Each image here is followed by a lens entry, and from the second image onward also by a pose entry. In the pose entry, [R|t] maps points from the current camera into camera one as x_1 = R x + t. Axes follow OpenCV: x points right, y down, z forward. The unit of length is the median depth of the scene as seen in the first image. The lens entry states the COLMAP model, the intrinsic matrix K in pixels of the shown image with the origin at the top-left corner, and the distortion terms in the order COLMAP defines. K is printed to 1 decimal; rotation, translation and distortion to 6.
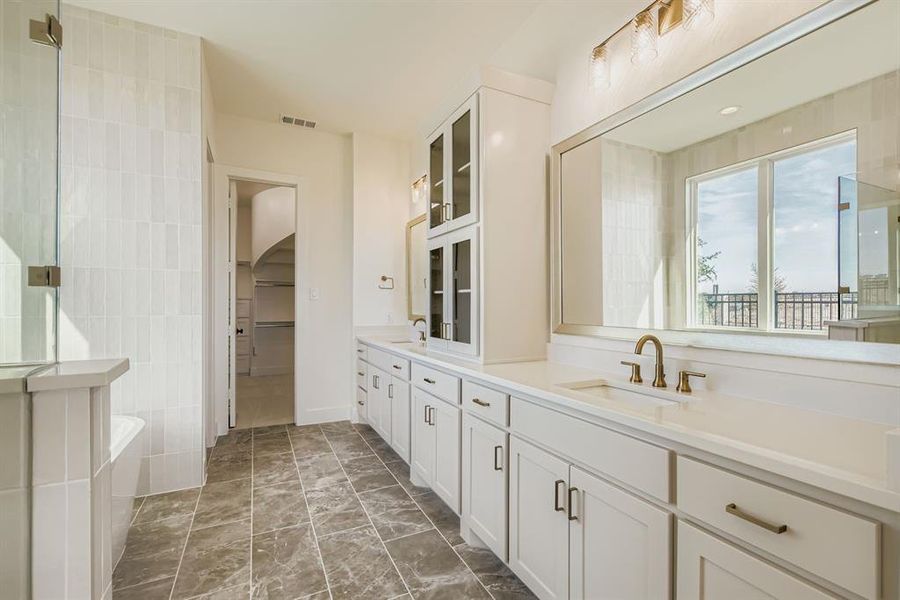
lens RADIAL K [[398.7, 0, 452.7], [0, 398.7, 308.5], [0, 0, 1]] dist [-0.000800, 0.000095]
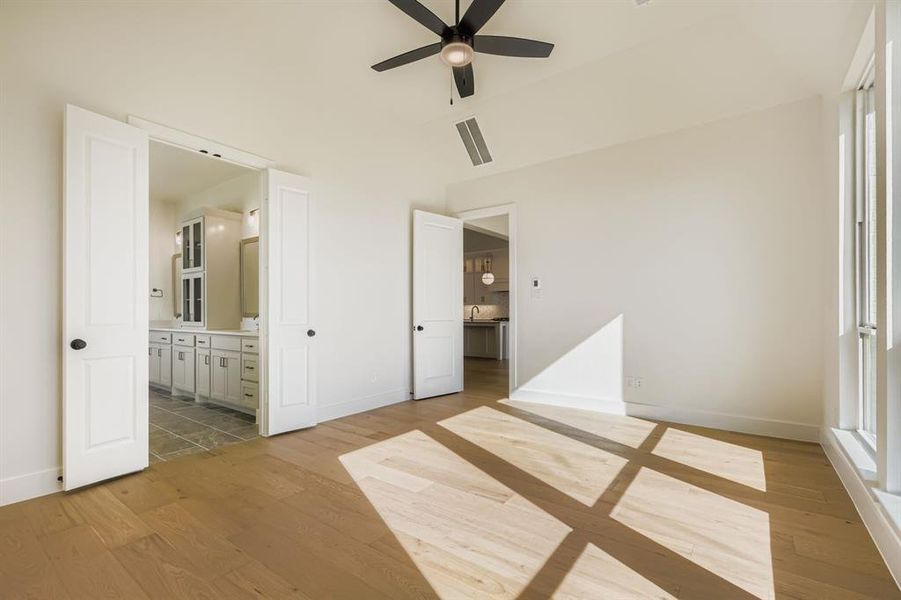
lens RADIAL K [[399.2, 0, 453.2], [0, 399.2, 308.5], [0, 0, 1]] dist [-0.000800, 0.000095]
pose [[0.888849, -0.003998, 0.458183, 0.268035], [0.012089, 0.999818, -0.014727, 0.057254], [-0.458041, 0.018629, 0.888736, -1.653093]]
